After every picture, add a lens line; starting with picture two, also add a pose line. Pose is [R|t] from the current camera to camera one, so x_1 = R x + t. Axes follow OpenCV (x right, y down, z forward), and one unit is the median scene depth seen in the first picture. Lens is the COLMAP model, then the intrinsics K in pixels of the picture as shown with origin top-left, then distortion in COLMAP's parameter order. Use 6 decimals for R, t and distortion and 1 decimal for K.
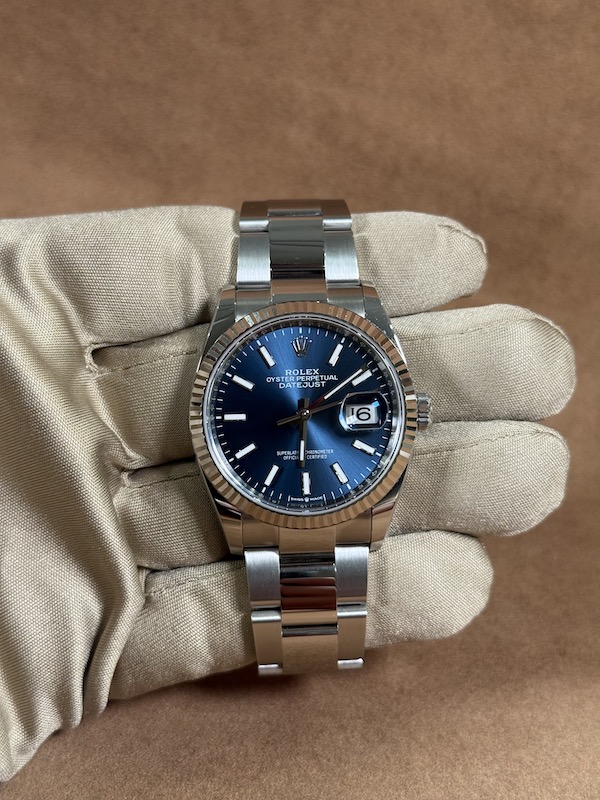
lens RADIAL K [[1146.4, 0, 306.6], [0, 1146.4, 407.7], [0, 0, 1]] dist [0.039004, 0.000000]
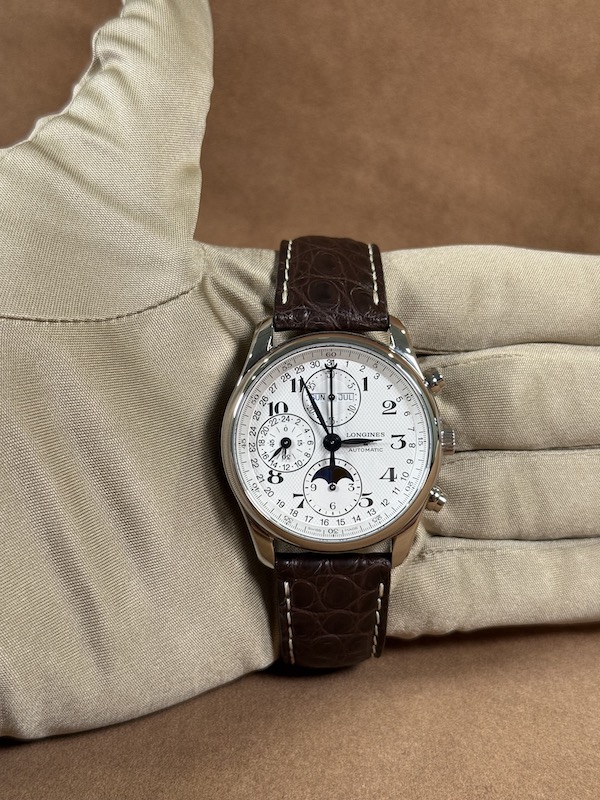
lens RADIAL K [[1146.4, 0, 300.2], [0, 1146.4, 405.5], [0, 0, 1]] dist [0.039004, 0.000000]
pose [[0.999036, 0.002455, -0.043828, -0.021269], [-0.004972, 0.998339, -0.057392, 0.074110], [0.043614, 0.057555, 0.997389, -0.202220]]
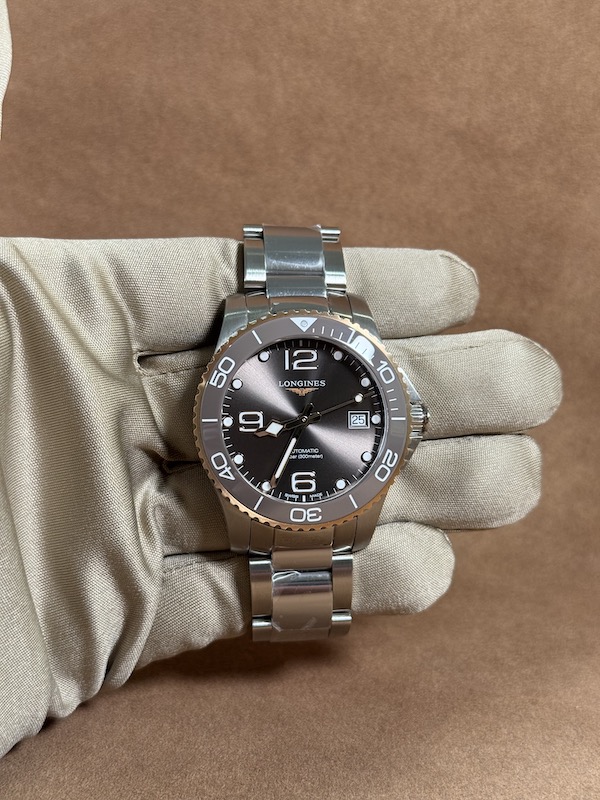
lens RADIAL K [[1146.4, 0, 306.9], [0, 1146.4, 414.9], [0, 0, 1]] dist [0.039004, 0.000000]
pose [[0.999891, 0.010027, 0.010799, -0.000964], [-0.007999, 0.984752, -0.173777, 0.113253], [-0.012377, 0.173672, 0.984726, -0.071117]]
